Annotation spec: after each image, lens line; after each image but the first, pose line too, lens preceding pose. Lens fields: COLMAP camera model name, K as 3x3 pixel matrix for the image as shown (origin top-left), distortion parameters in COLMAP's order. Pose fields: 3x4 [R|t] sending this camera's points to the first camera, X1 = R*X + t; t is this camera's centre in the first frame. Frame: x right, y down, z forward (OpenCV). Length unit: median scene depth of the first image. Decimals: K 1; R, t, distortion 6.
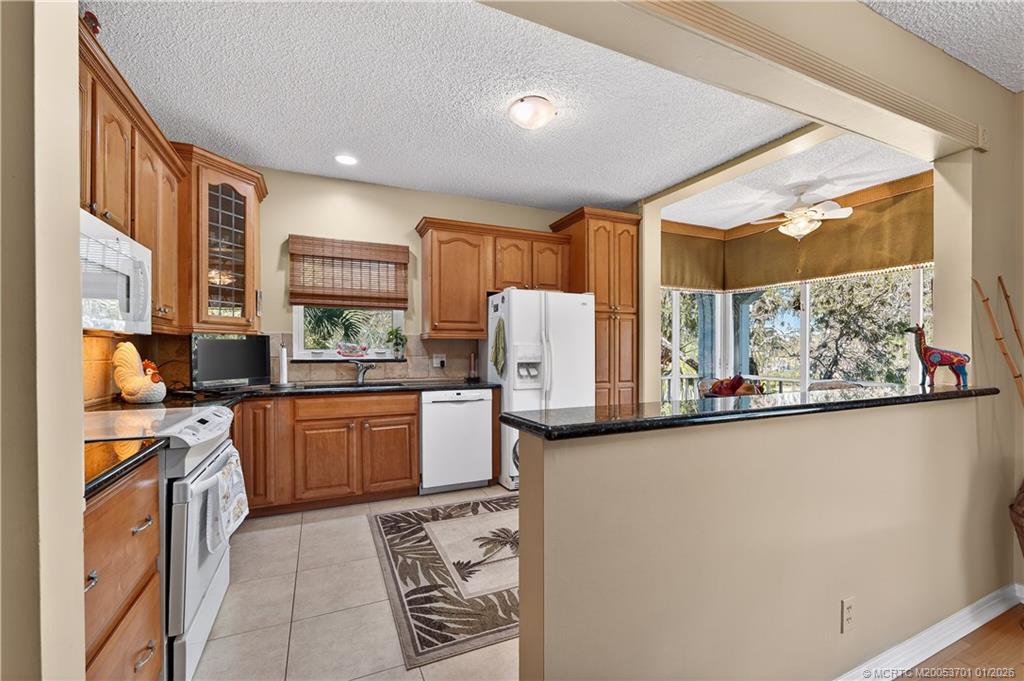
lens RADIAL K [[415.3, 0, 511.1], [0, 415.3, 354.2], [0, 0, 1]] dist [-0.001636, 0.001127]
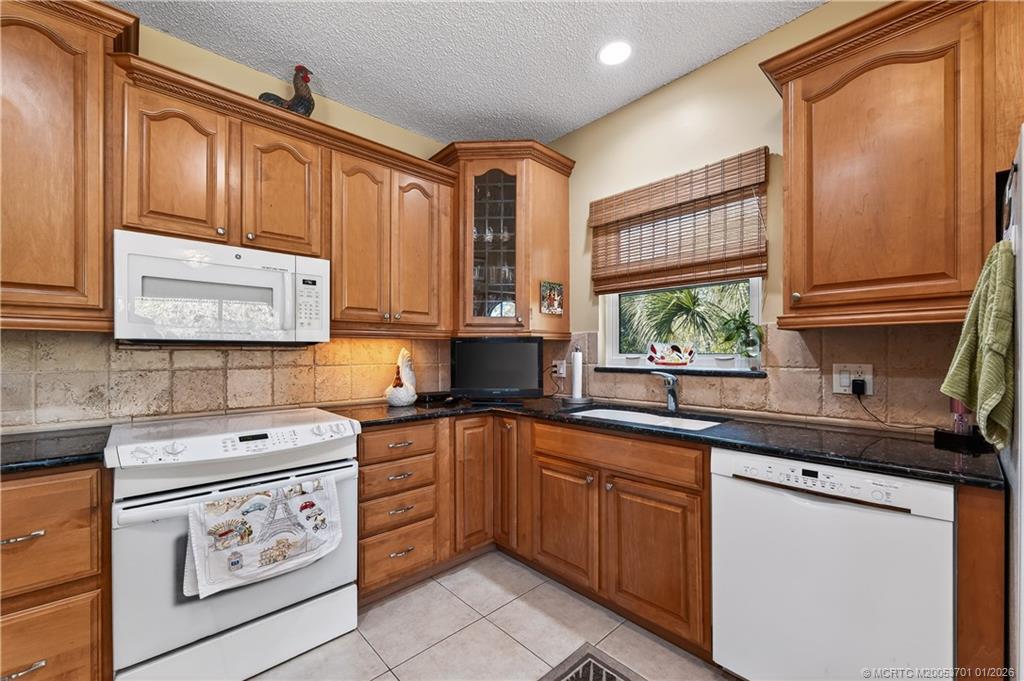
lens RADIAL K [[415.3, 0, 514.6], [0, 415.3, 351.8], [0, 0, 1]] dist [-0.001636, 0.001127]
pose [[0.314314, -0.001147, -0.949318, 0.143652], [-0.004208, 0.999988, -0.002601, -0.012092], [0.949310, 0.004812, 0.314306, 0.619174]]
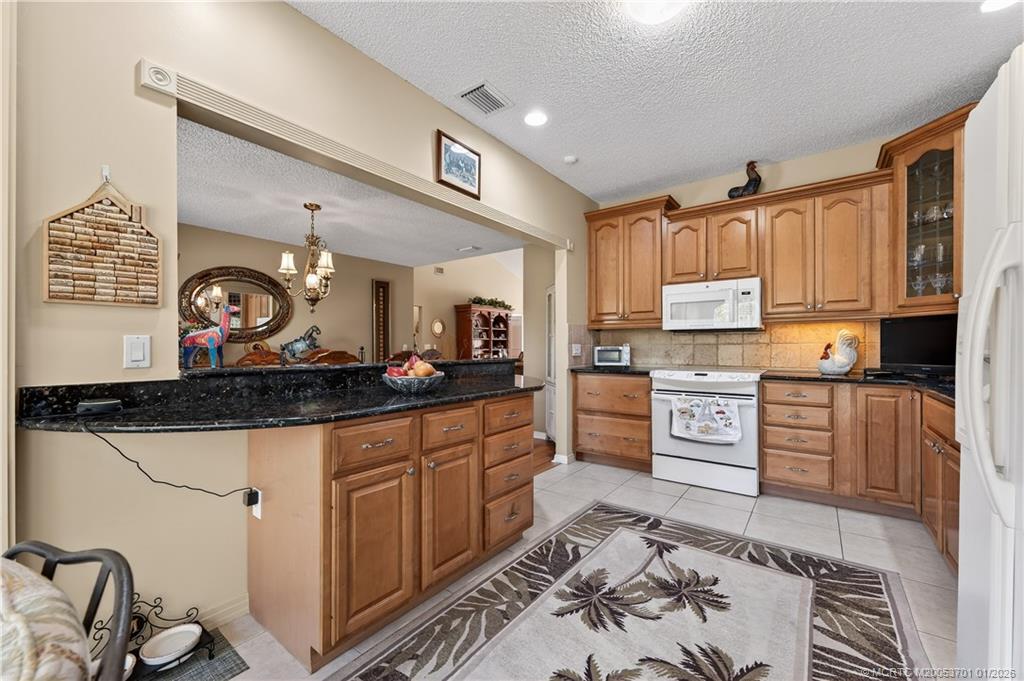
lens RADIAL K [[415.3, 0, 511.4], [0, 415.3, 346.0], [0, 0, 1]] dist [-0.001636, 0.001127]
pose [[-0.878578, 0.002049, -0.477595, 0.452427], [0.000233, 0.999993, 0.003862, 0.011642], [0.477599, 0.003282, -0.878572, 1.107533]]
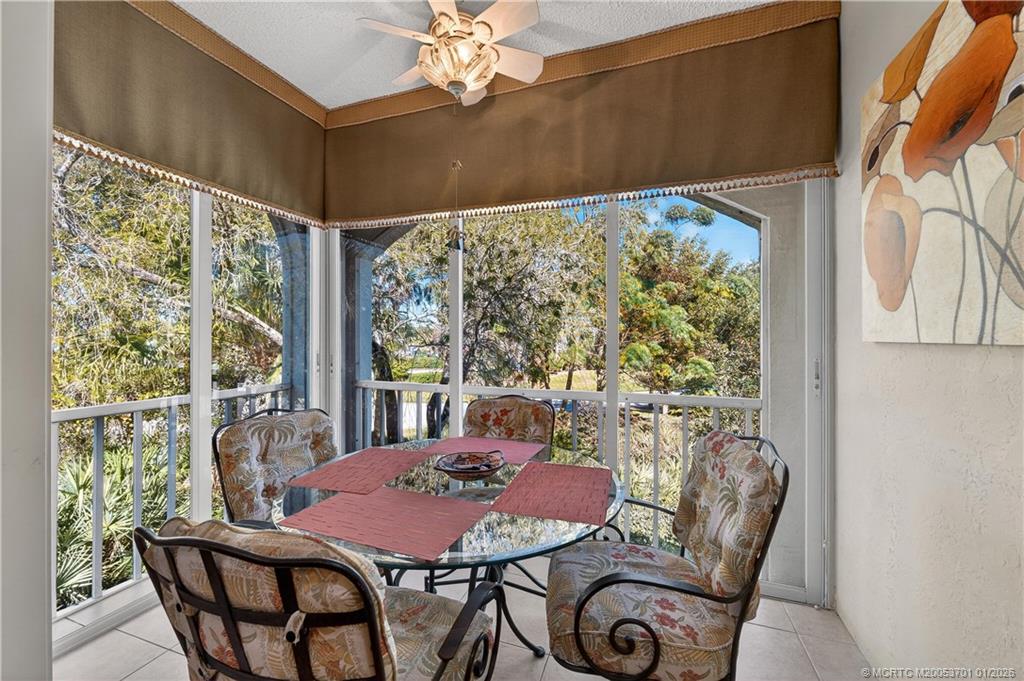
lens RADIAL K [[415.3, 0, 514.3], [0, 415.3, 336.9], [0, 0, 1]] dist [-0.001636, 0.001127]
pose [[0.686640, 0.003718, 0.726988, 0.458309], [0.000671, 0.999983, -0.005749, -0.011683], [-0.726997, 0.004435, 0.686626, 0.722494]]
